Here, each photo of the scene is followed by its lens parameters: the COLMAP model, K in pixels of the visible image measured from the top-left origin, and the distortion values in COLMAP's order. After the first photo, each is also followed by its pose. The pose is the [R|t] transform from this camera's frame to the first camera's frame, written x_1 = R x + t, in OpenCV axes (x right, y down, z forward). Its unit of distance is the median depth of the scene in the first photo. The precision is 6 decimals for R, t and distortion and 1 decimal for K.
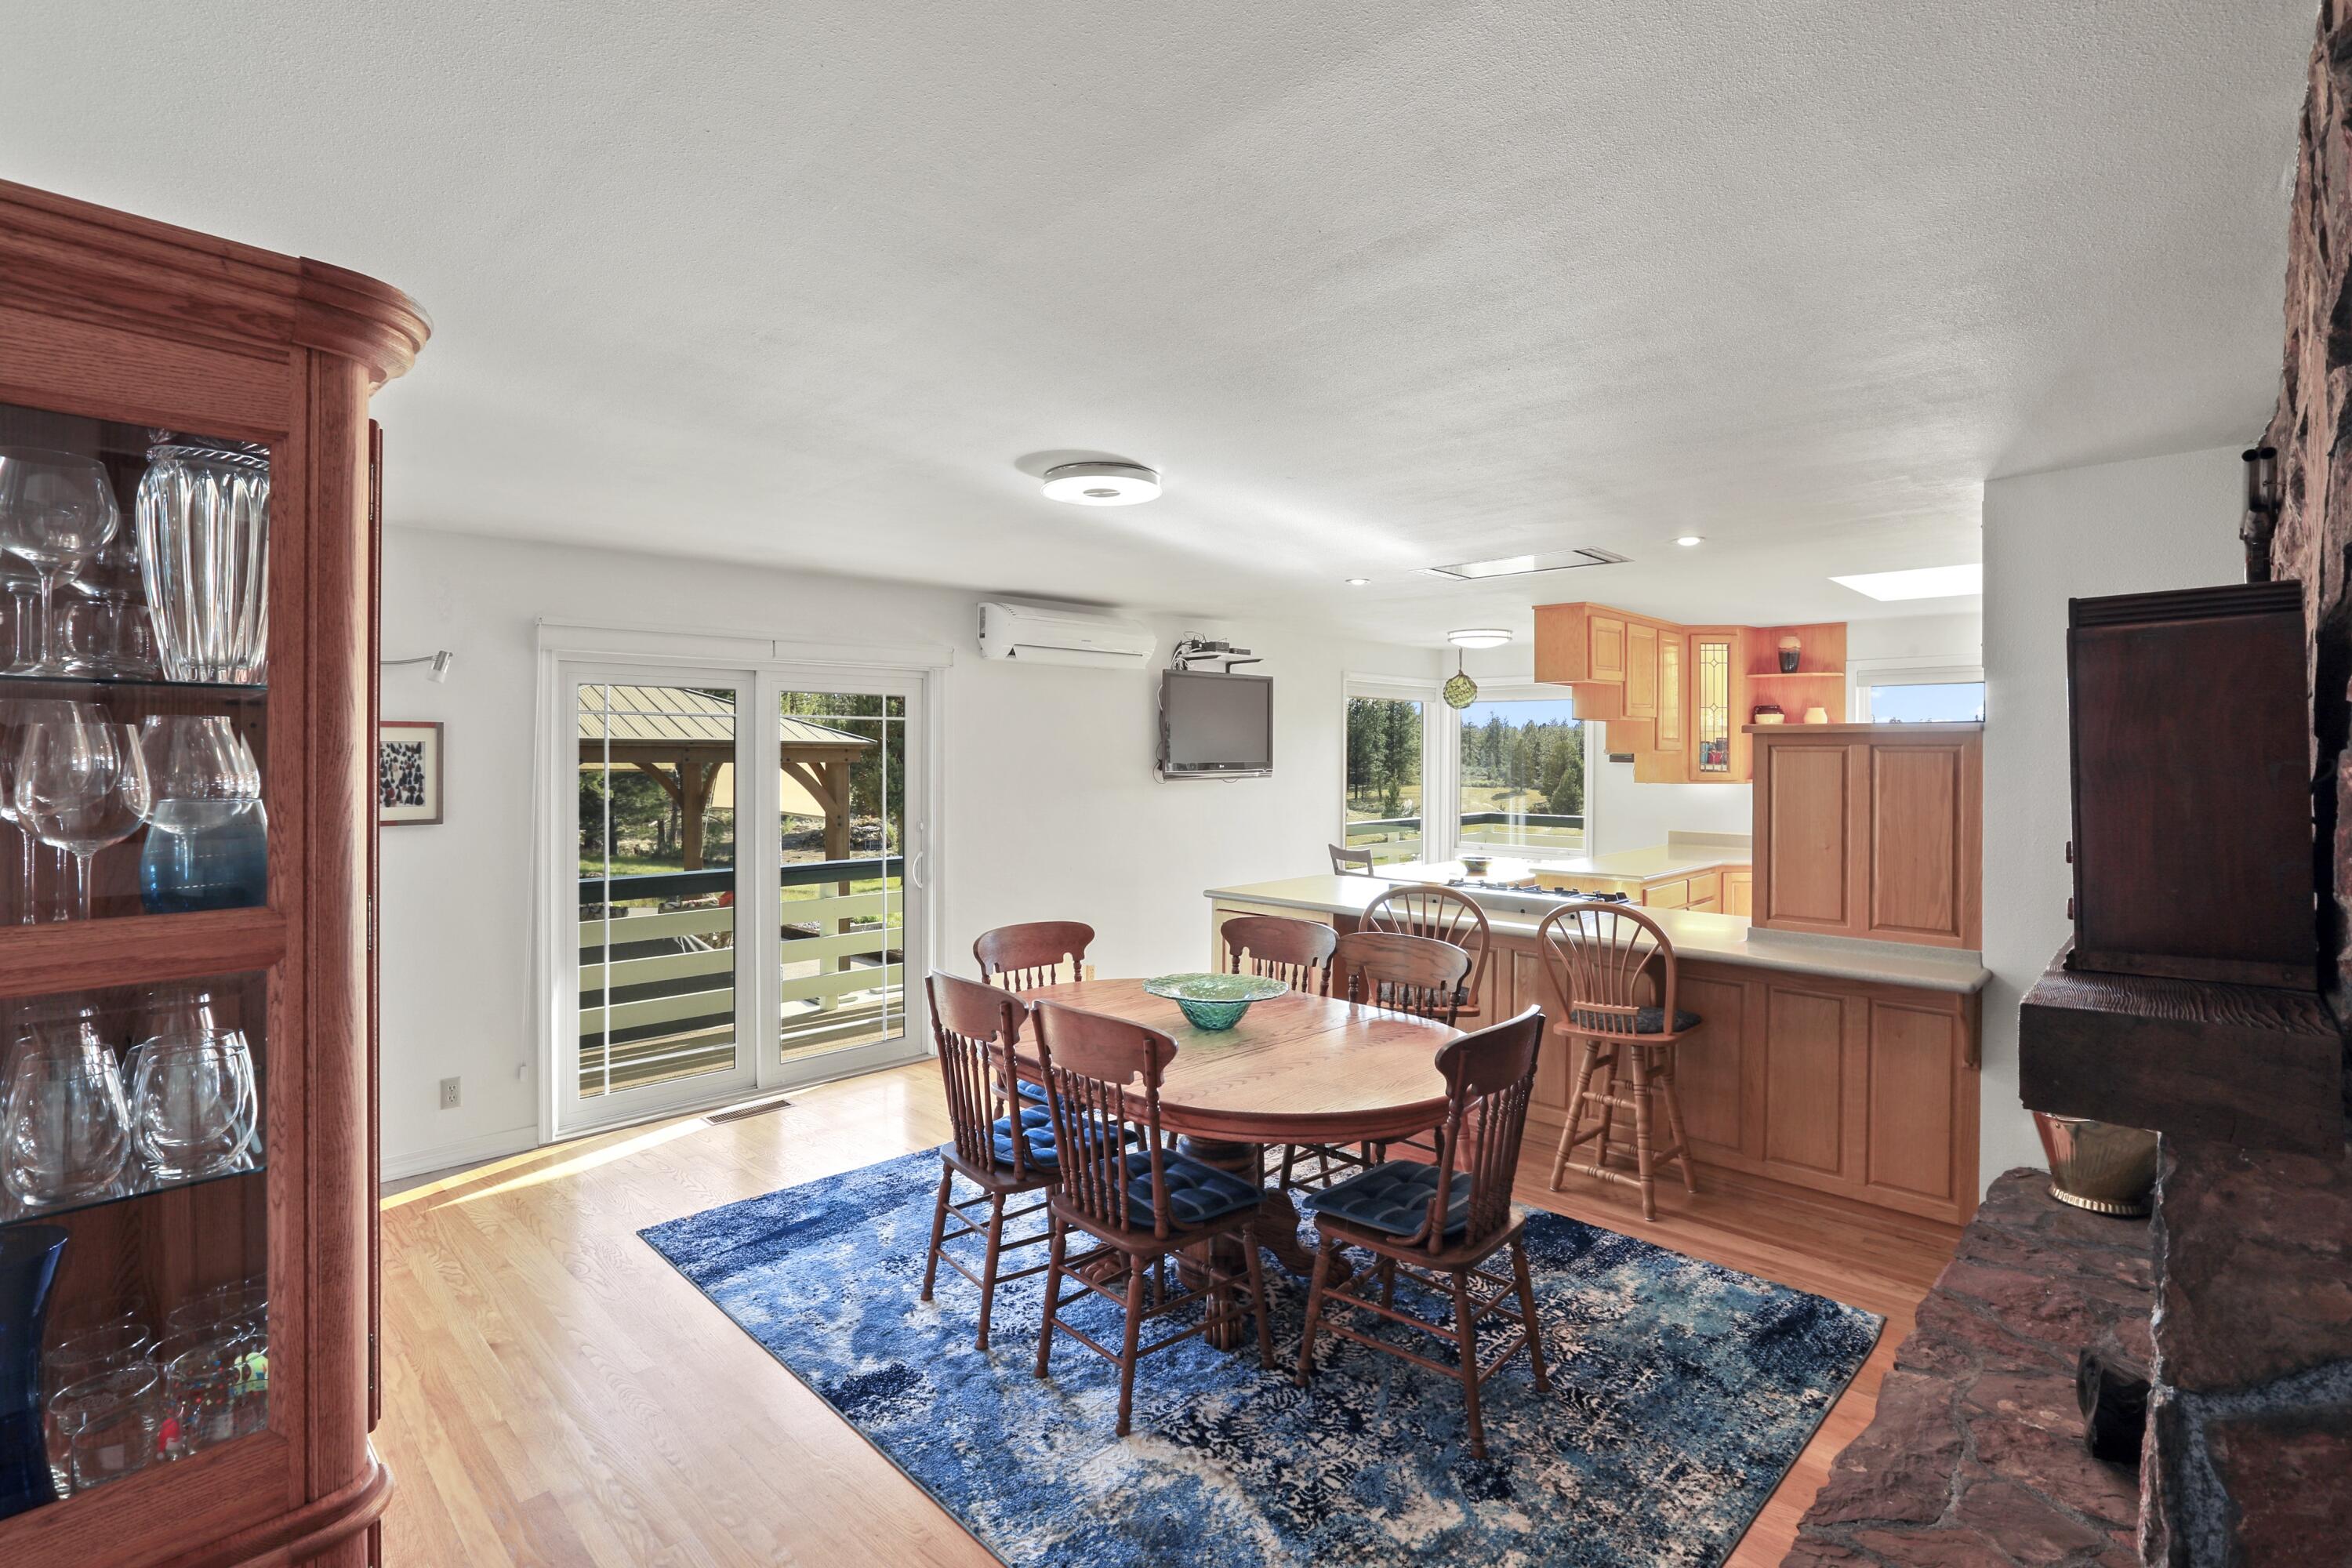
lens RADIAL K [[1087.0, 0, 1169.6], [0, 1087.0, 763.8], [0, 0, 1]] dist [-0.027782, 0.000063]
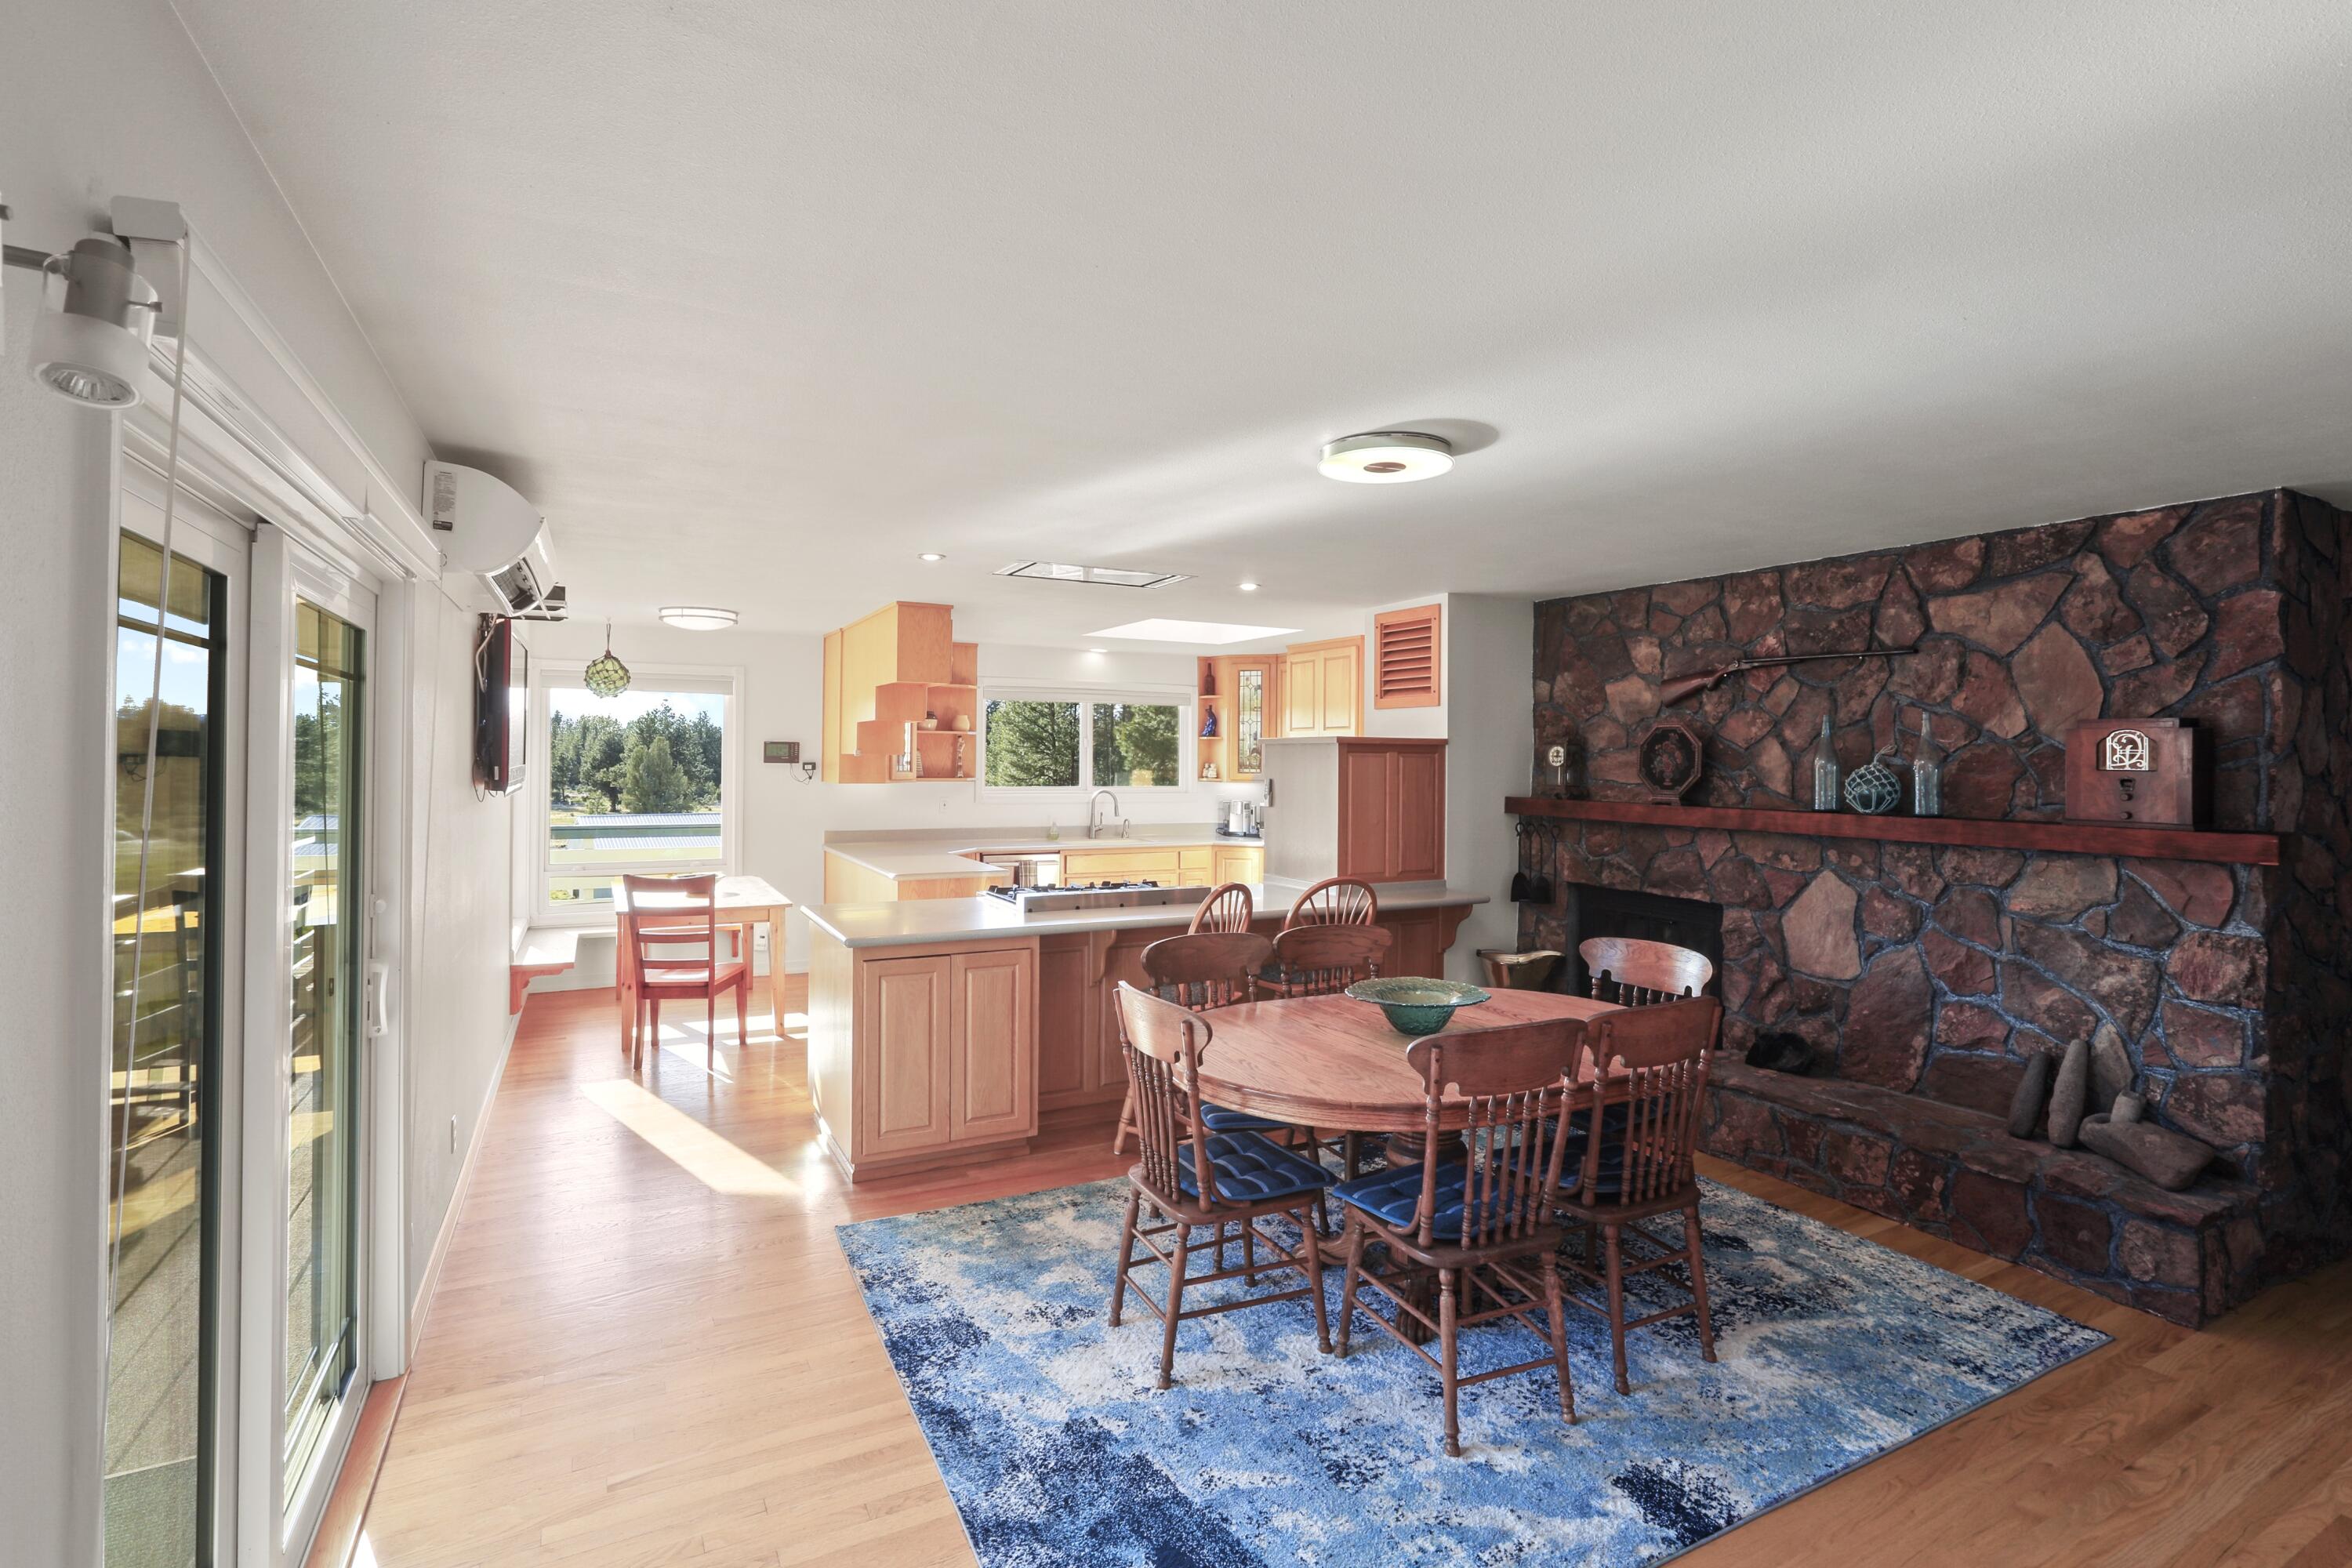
lens RADIAL K [[1087.0, 0, 1168.8], [0, 1087.0, 772.5], [0, 0, 1]] dist [-0.027782, 0.000063]
pose [[0.303783, -0.013673, 0.952643, -1.121924], [0.001662, 0.999903, 0.013822, -0.015015], [-0.952740, -0.002615, 0.303777, 1.048065]]
